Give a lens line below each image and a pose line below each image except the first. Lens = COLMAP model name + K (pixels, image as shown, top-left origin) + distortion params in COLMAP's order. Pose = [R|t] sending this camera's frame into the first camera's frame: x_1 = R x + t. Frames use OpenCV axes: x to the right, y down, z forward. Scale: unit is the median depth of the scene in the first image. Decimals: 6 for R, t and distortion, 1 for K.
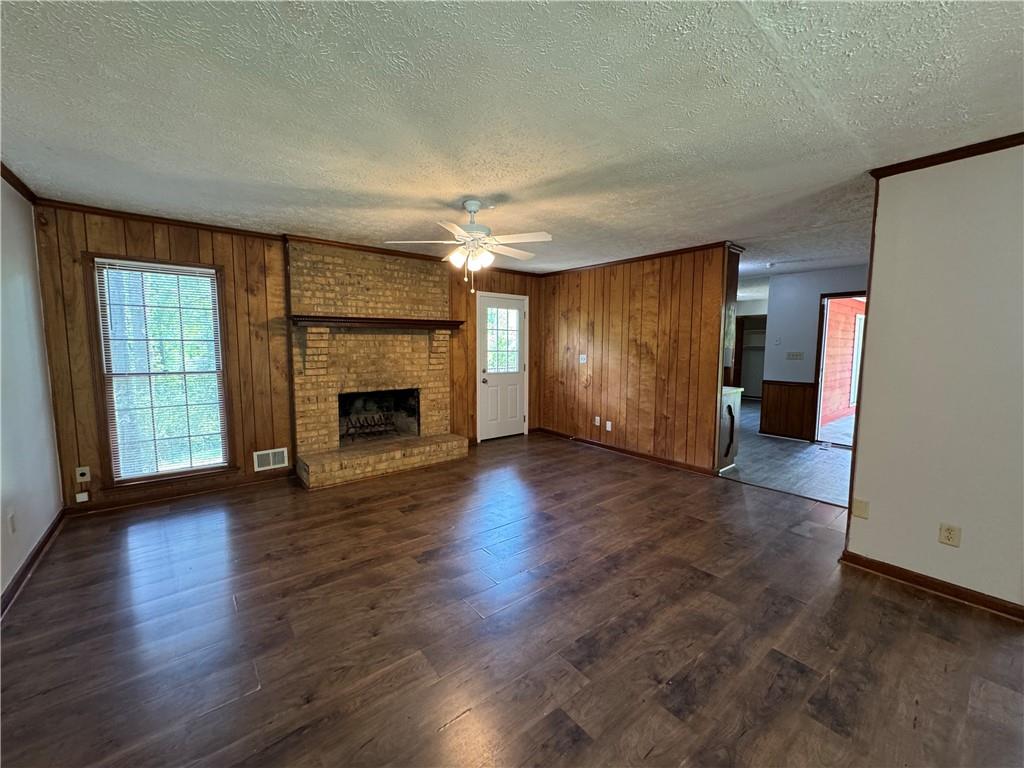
lens RADIAL K [[409.7, 0, 512.0], [0, 409.7, 384.0], [0, 0, 1]] dist [-0.002766, -0.000029]
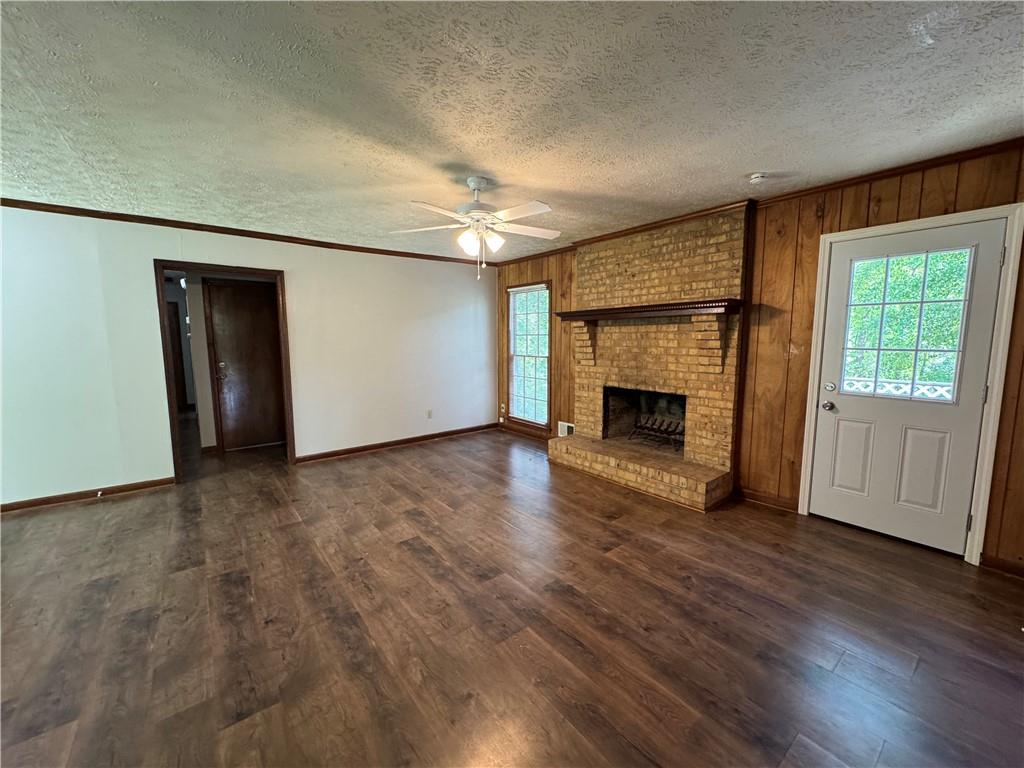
lens RADIAL K [[409.0, 0, 512.5], [0, 409.0, 383.5], [0, 0, 1]] dist [-0.001284, -0.000132]
pose [[-0.013334, 0.108157, -0.994044, 0.590421], [-0.092675, 0.989720, 0.108929, -0.072011], [0.995607, 0.093576, -0.003174, 0.783391]]
